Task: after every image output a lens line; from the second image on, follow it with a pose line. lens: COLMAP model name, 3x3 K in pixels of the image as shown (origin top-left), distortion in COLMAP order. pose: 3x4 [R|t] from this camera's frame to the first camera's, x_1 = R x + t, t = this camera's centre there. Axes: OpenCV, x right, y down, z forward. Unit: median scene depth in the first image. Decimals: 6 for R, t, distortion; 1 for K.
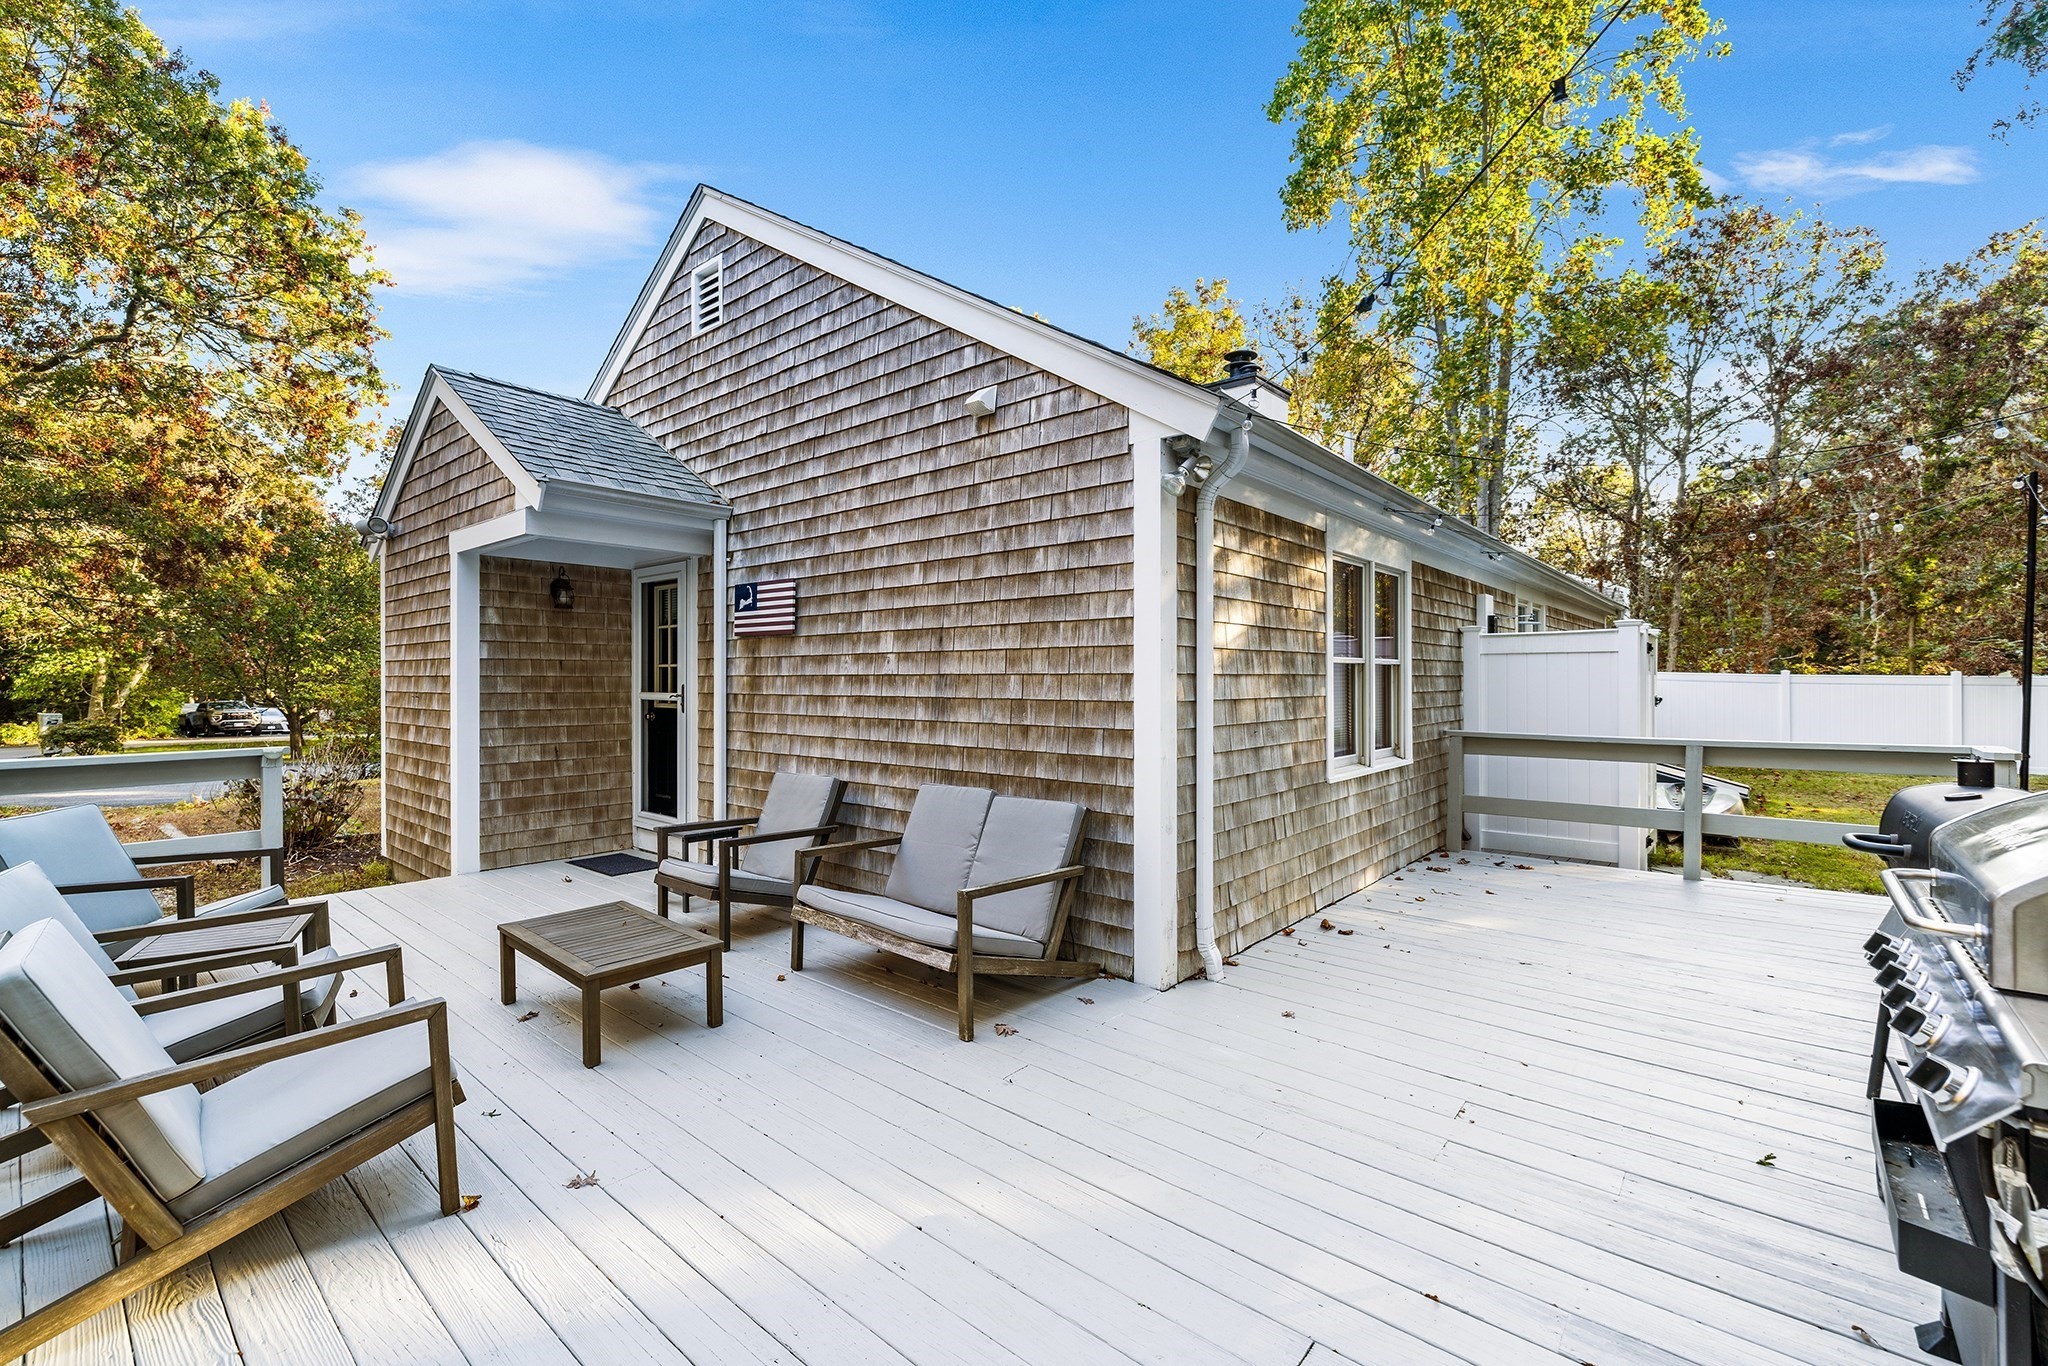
lens RADIAL K [[868.7, 0, 1026.4], [0, 868.7, 679.8], [0, 0, 1]] dist [0.003167, 0.000010]
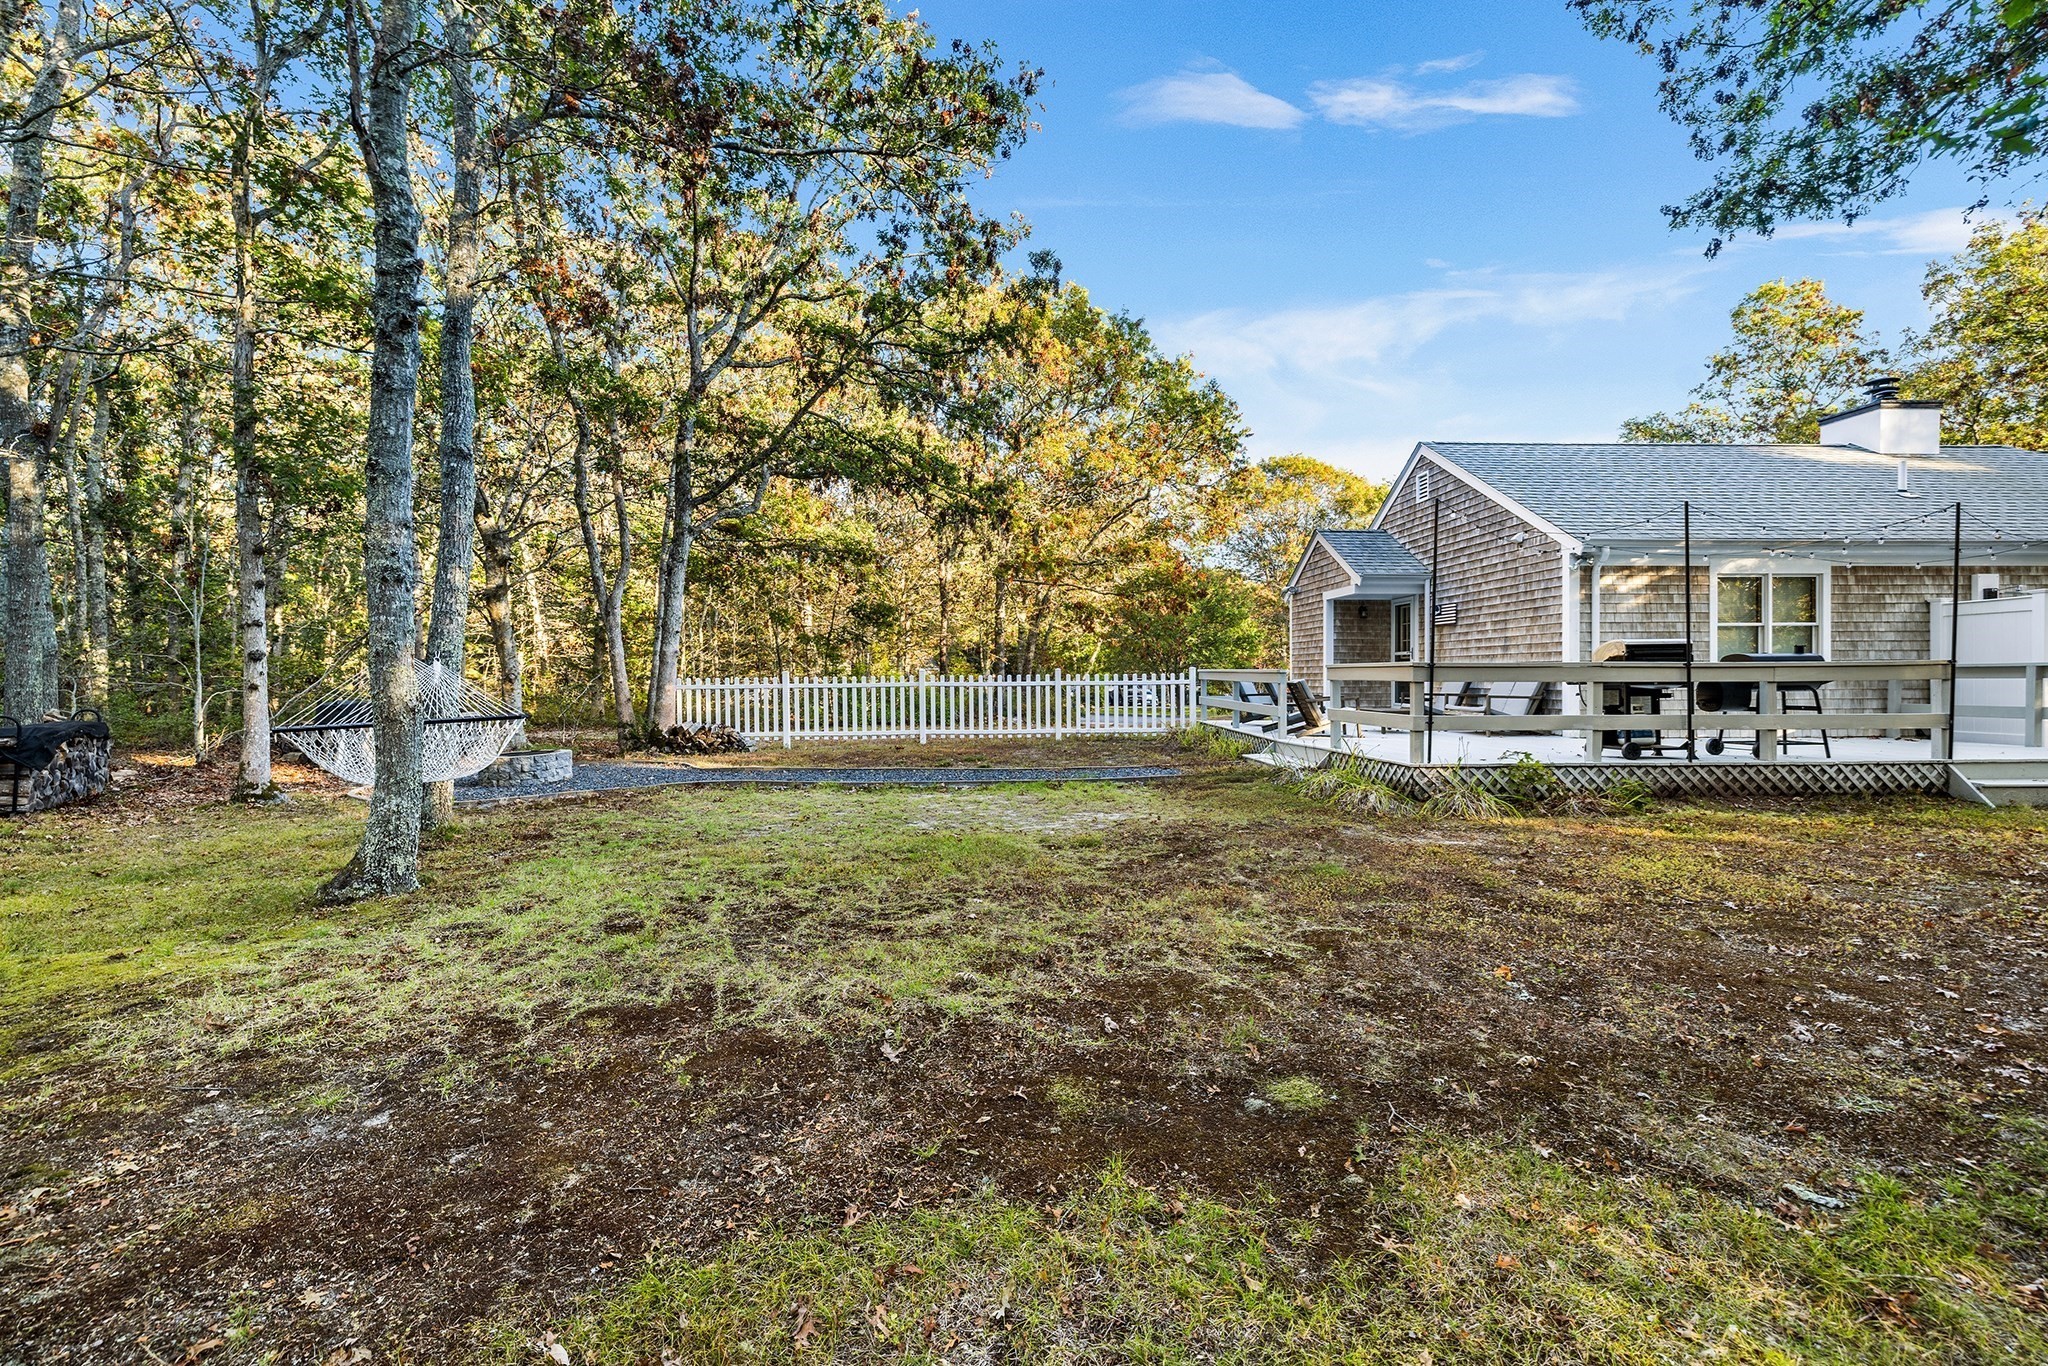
lens RADIAL K [[868.7, 0, 1022.5], [0, 868.7, 682.2], [0, 0, 1]] dist [0.003167, 0.000010]
pose [[0.687600, 0.000480, -0.726089, 0.737337], [0.004589, 0.999977, 0.005007, 0.102492], [0.726075, -0.006774, 0.687582, -1.740372]]
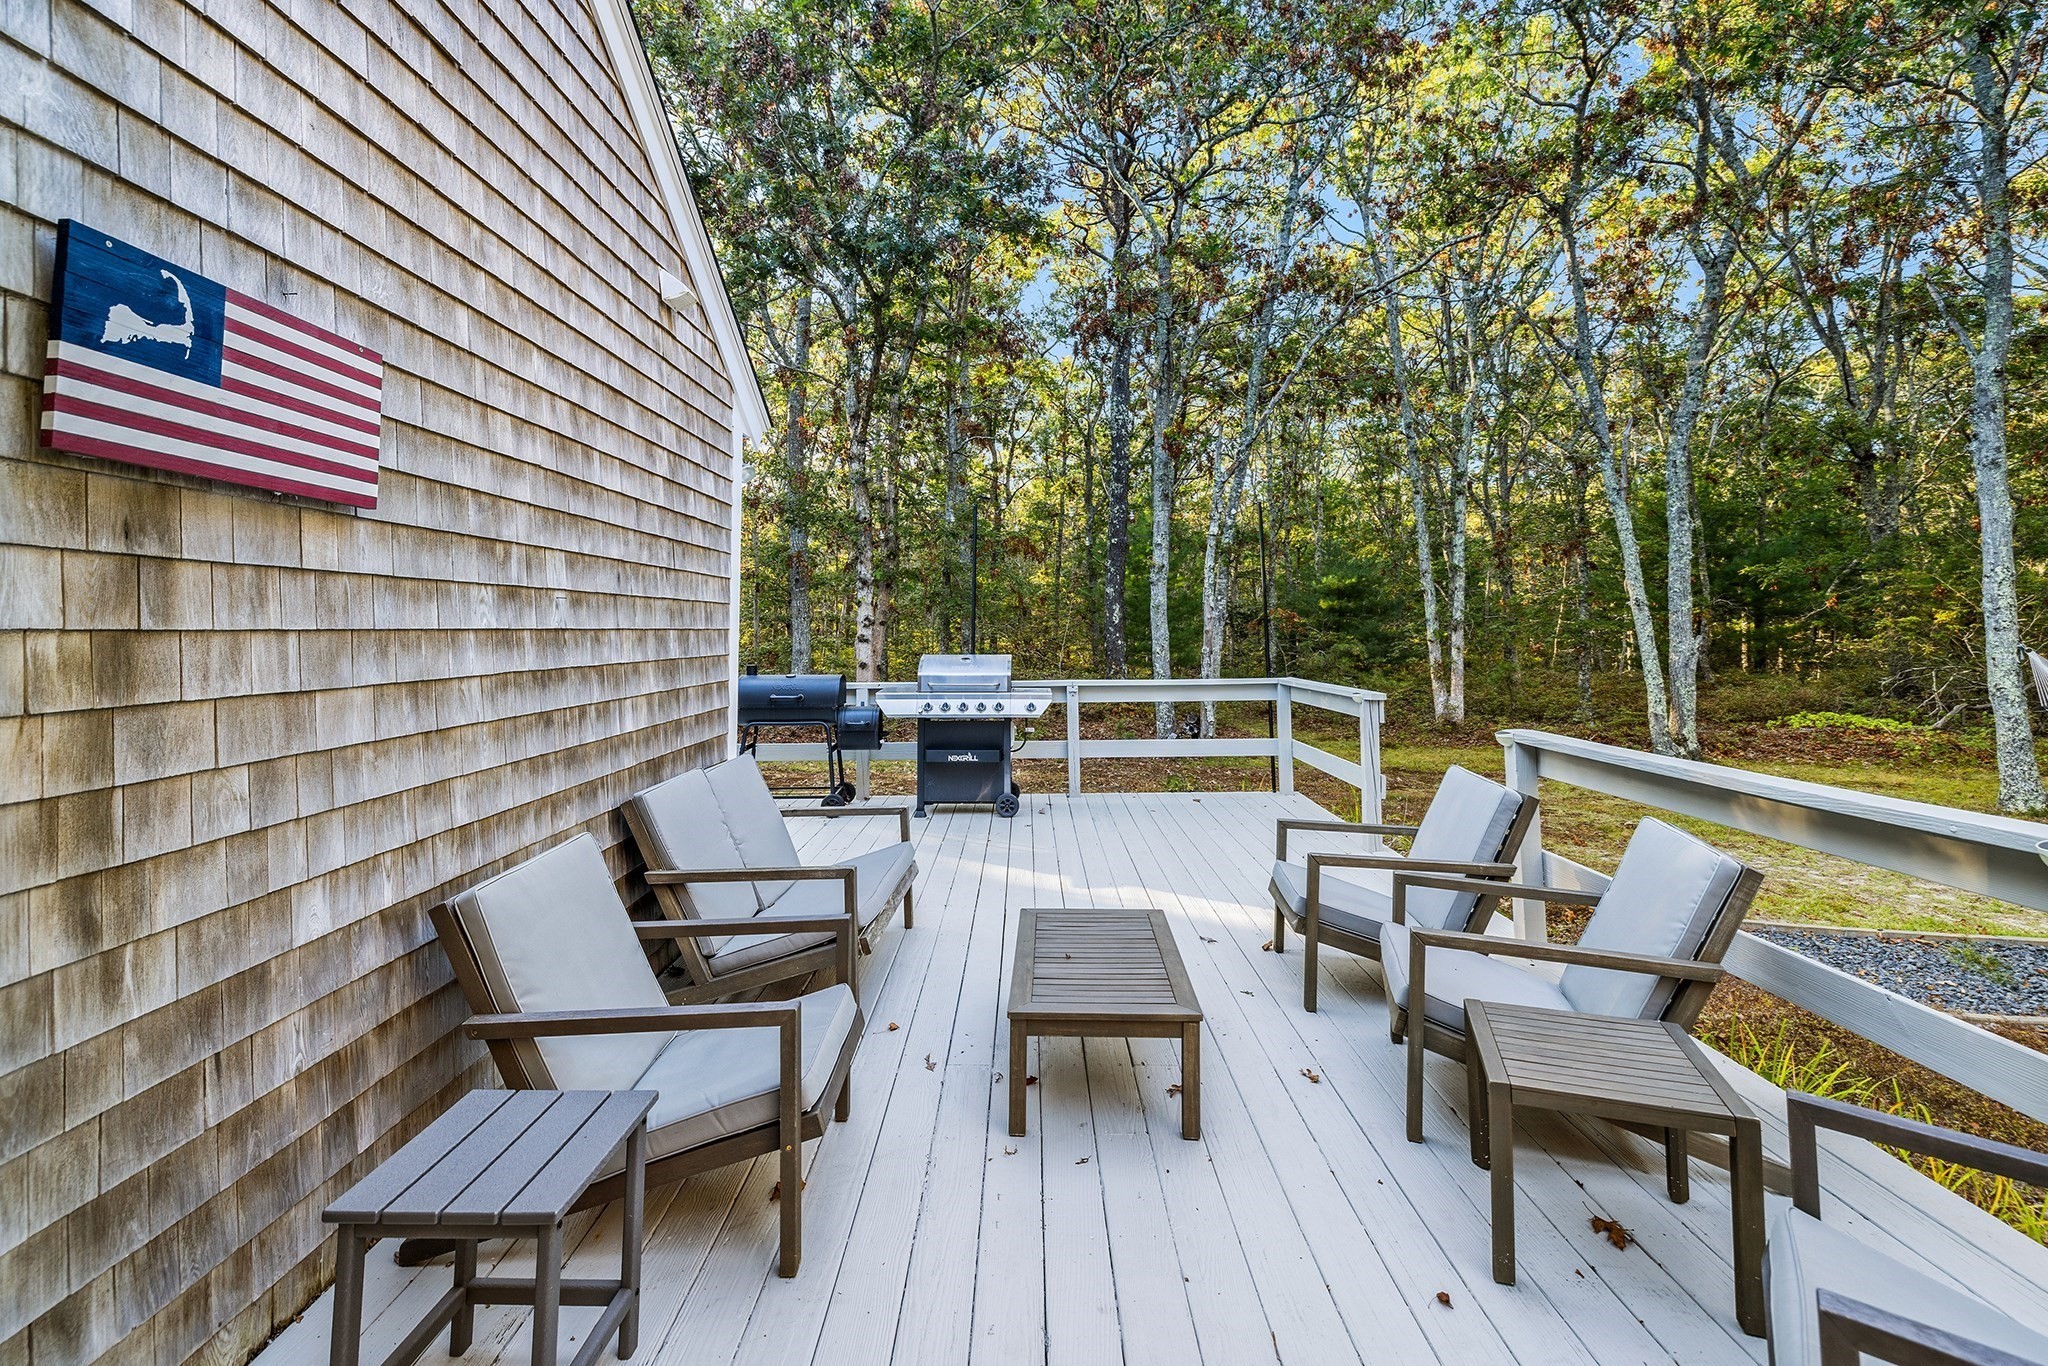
lens RADIAL K [[868.7, 0, 1032.7], [0, 868.7, 627.8], [0, 0, 1]] dist [0.003167, 0.000010]
pose [[-0.623064, 0.012488, 0.782072, -0.720654], [0.015839, 0.999869, -0.003347, 0.000086], [-0.782011, 0.010302, -0.623180, 1.028820]]
